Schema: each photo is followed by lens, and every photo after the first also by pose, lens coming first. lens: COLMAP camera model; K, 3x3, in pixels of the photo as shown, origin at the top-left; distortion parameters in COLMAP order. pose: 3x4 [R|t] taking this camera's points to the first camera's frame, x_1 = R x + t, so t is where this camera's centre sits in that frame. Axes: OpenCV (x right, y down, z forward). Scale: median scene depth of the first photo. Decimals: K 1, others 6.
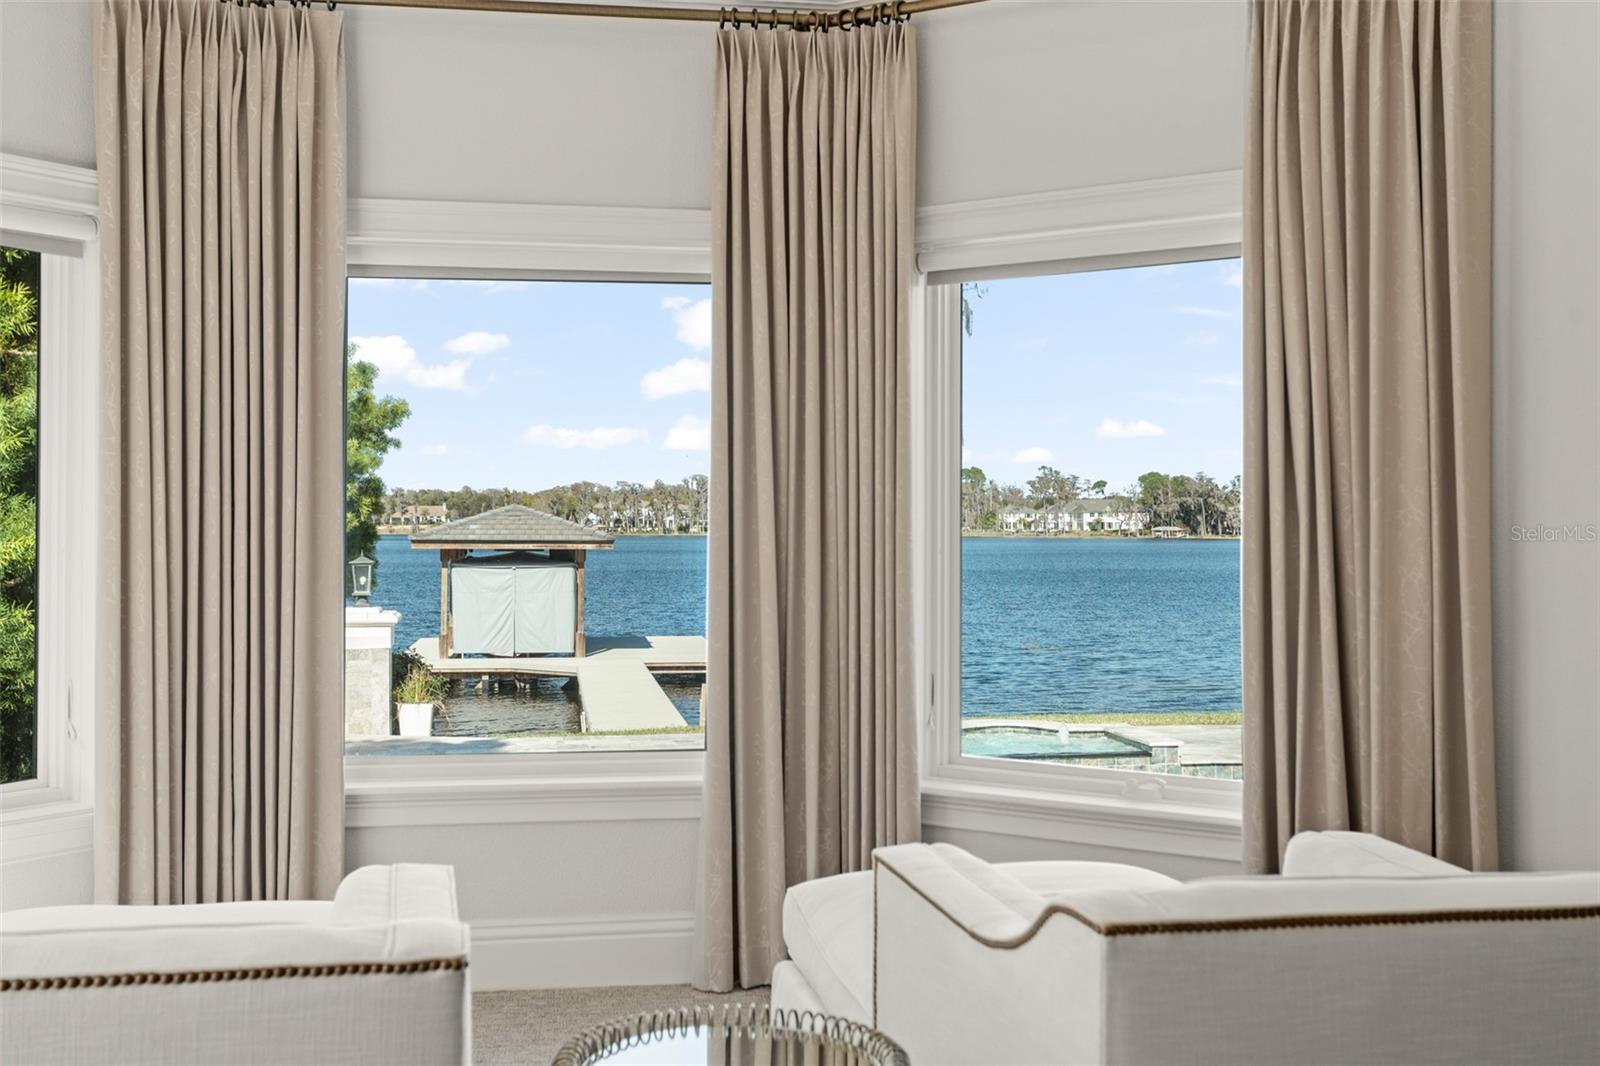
lens RADIAL K [[1774.9, 0, 859.3], [0, 1774.9, 434.7], [0, 0, 1]] dist [0.036620, 0.000000]
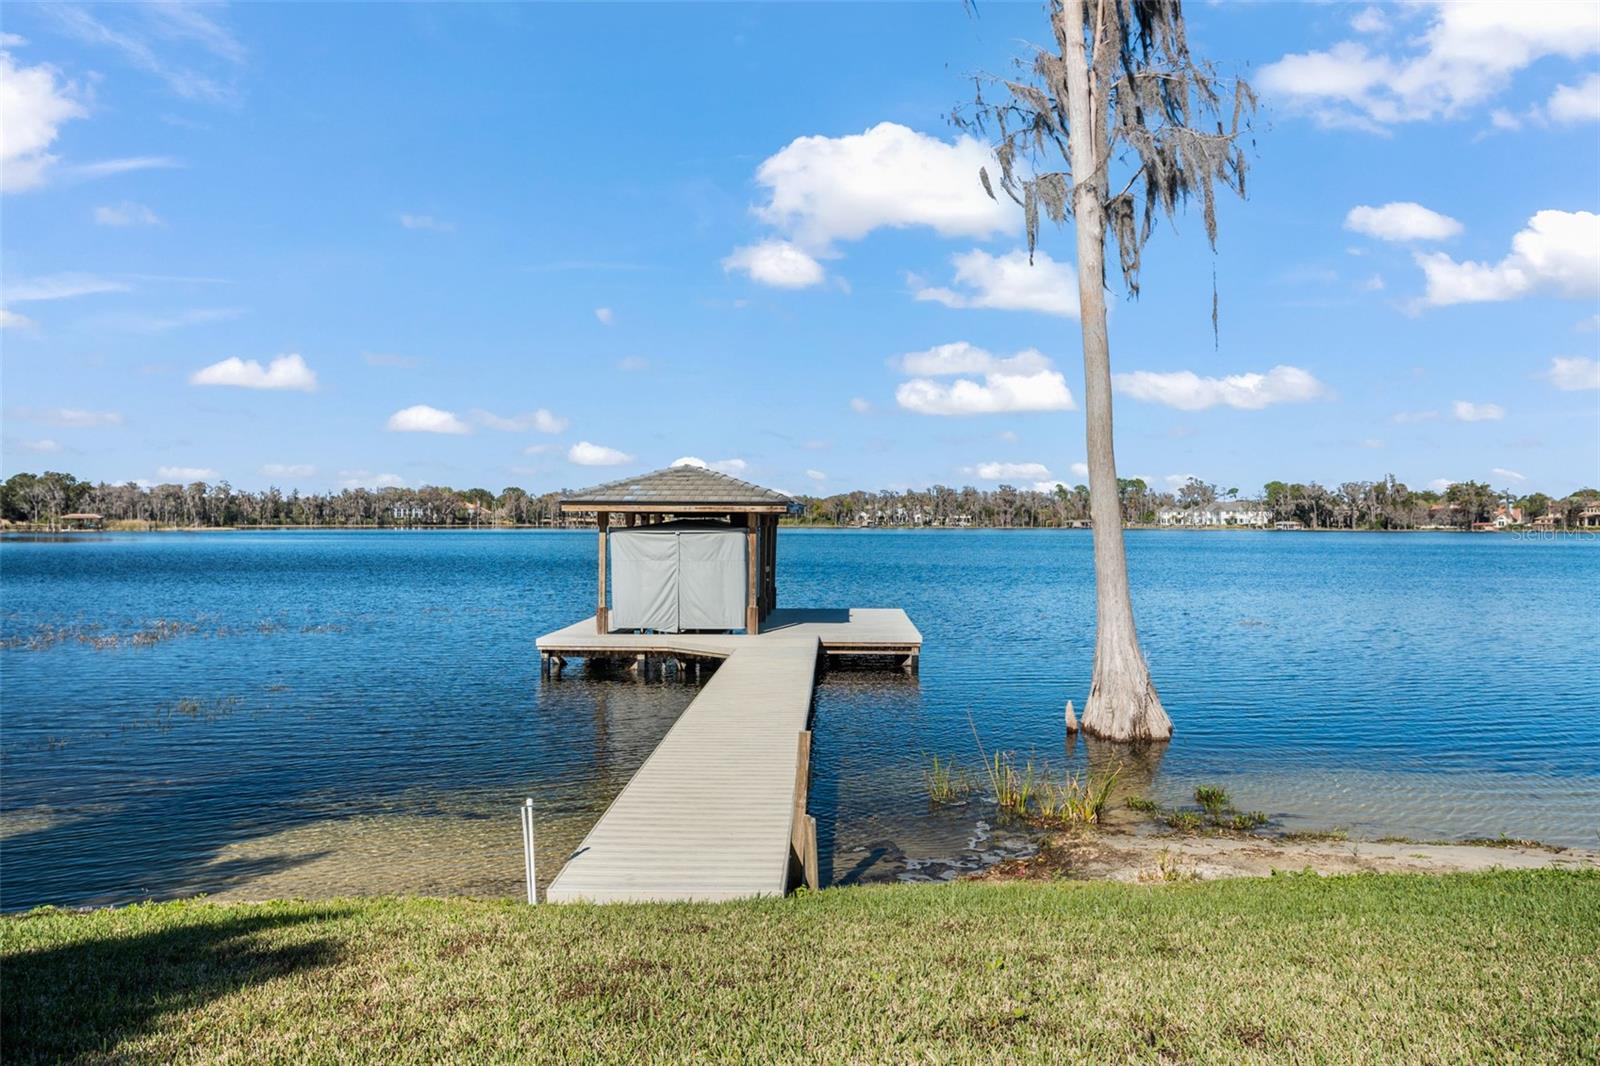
lens RADIAL K [[1232.5, 0, 791.4], [0, 1232.5, 493.7], [0, 0, 1]] dist [0.018196, 0.019669]
pose [[0.978254, -0.005987, -0.207323, -0.027123], [0.011948, 0.999550, 0.027511, 0.107513], [0.207065, -0.029390, 0.977886, 1.130694]]
